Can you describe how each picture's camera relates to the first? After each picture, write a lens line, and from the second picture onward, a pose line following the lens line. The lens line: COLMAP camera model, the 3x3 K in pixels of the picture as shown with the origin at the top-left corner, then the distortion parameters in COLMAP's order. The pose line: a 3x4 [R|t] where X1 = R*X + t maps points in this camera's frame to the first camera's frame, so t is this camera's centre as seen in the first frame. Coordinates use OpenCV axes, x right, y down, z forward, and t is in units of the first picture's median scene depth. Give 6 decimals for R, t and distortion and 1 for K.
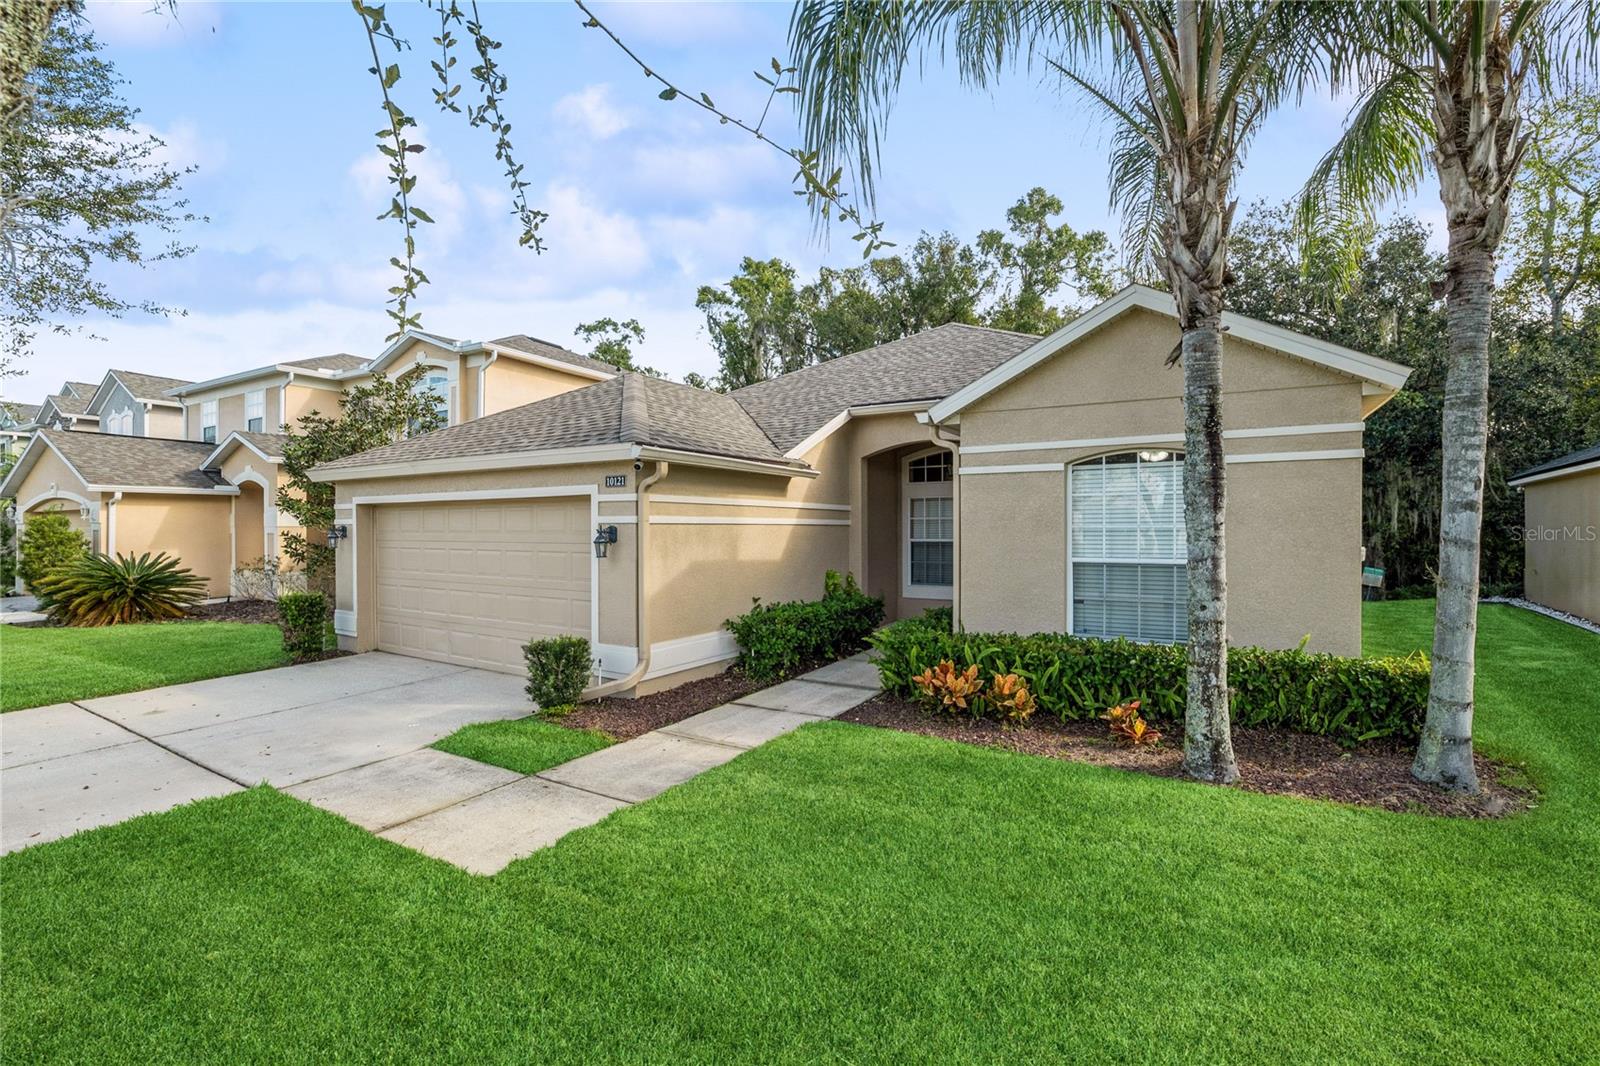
lens RADIAL K [[711.8, 0, 801.6], [0, 711.8, 532.0], [0, 0, 1]] dist [-0.037526, 0.007044]
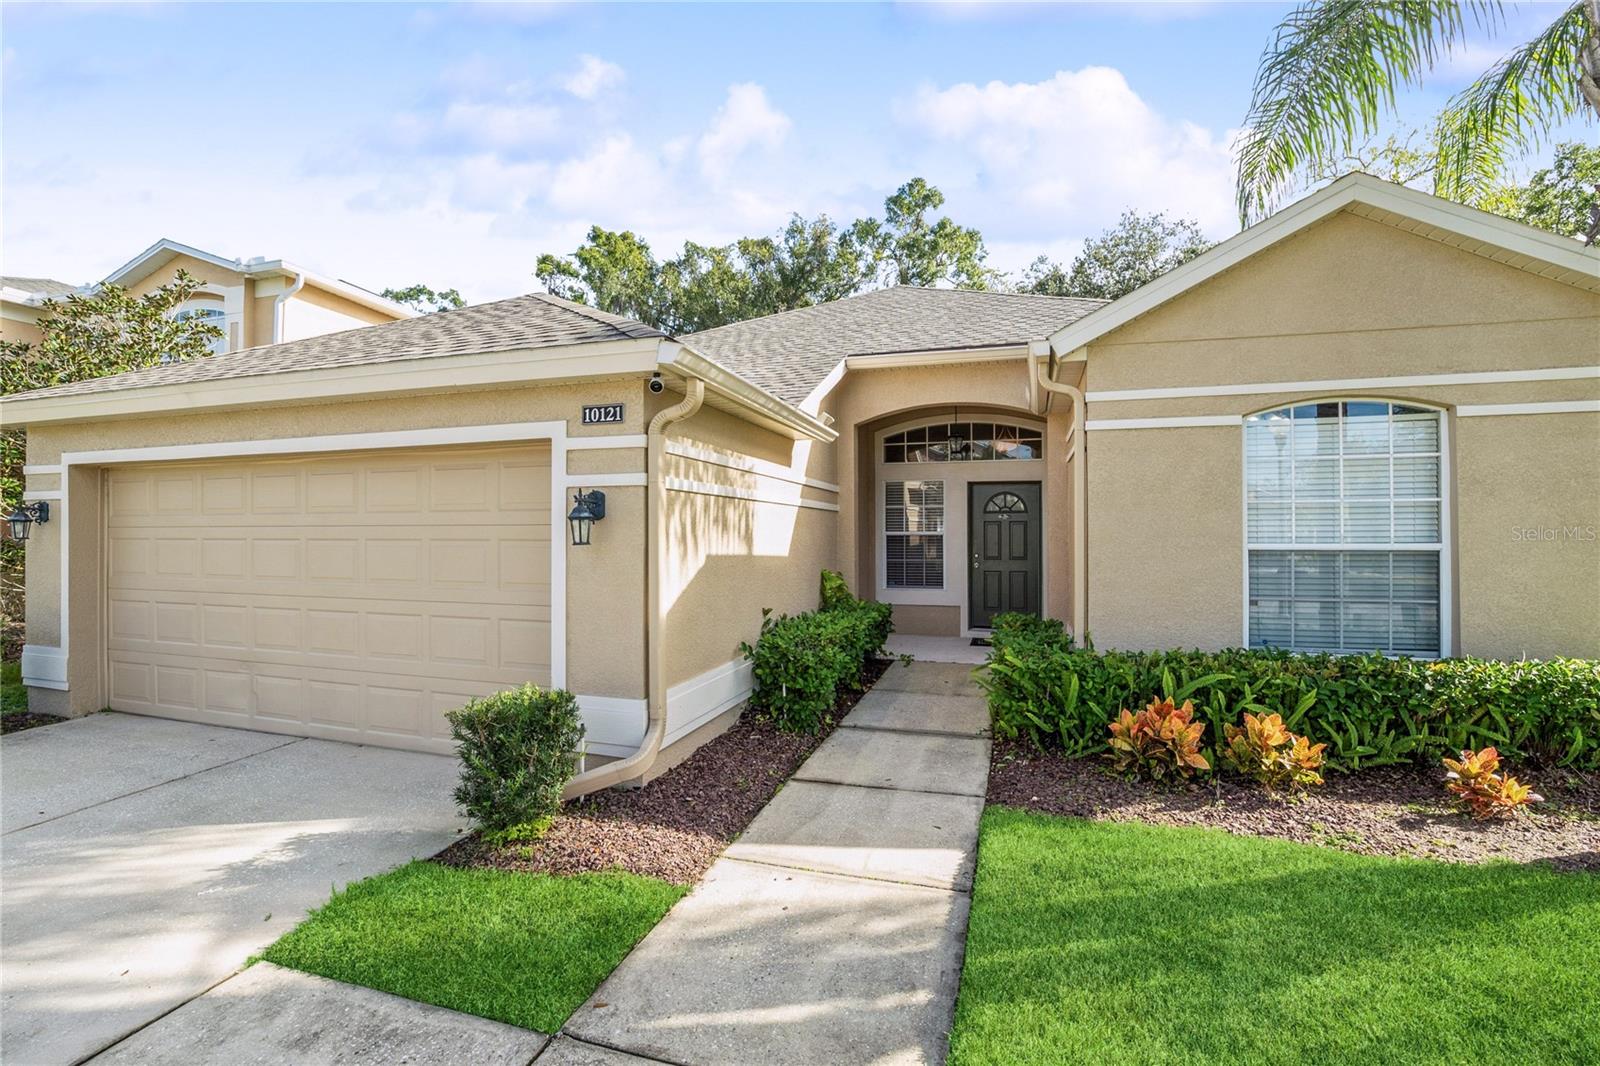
lens RADIAL K [[711.8, 0, 796.1], [0, 711.8, 532.0], [0, 0, 1]] dist [-0.037526, 0.007044]
pose [[0.969530, 0.002254, 0.244964, -0.182448], [0.000037, 0.999956, -0.009347, 0.022051], [-0.244974, 0.009071, 0.969487, 0.288859]]
